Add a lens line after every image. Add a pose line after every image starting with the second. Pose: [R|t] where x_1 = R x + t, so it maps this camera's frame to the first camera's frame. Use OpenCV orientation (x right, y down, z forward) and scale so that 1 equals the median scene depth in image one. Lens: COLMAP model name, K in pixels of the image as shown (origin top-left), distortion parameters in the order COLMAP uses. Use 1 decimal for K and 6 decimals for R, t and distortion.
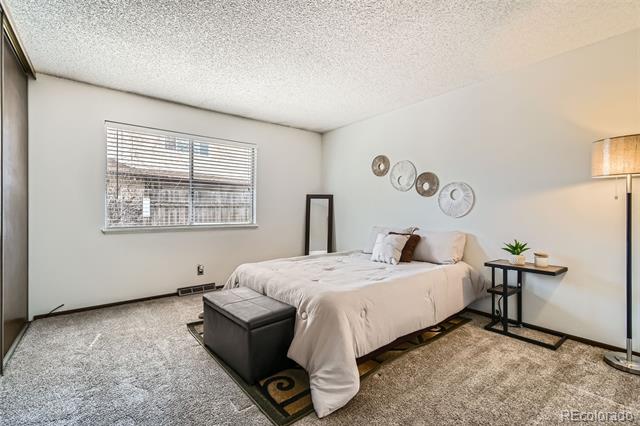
lens RADIAL K [[285.2, 0, 319.6], [0, 285.2, 213.4], [0, 0, 1]] dist [-0.007691, 0.007409]
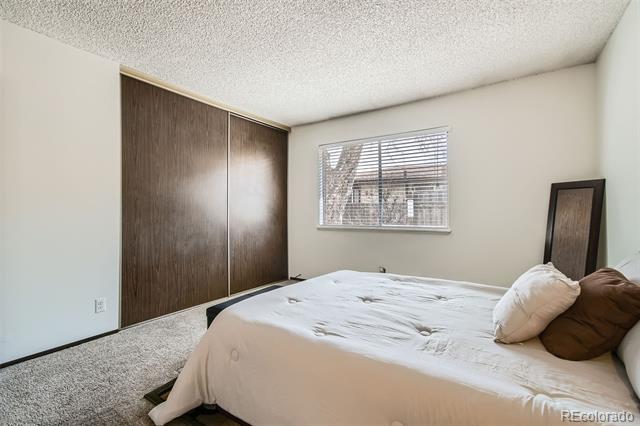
lens RADIAL K [[285.2, 0, 322.0], [0, 285.2, 210.3], [0, 0, 1]] dist [-0.007691, 0.007409]
pose [[0.322349, -0.007710, -0.946590, 0.393044], [0.000317, 0.999968, -0.008037, -0.007115], [0.946621, 0.002291, 0.322341, 0.429187]]
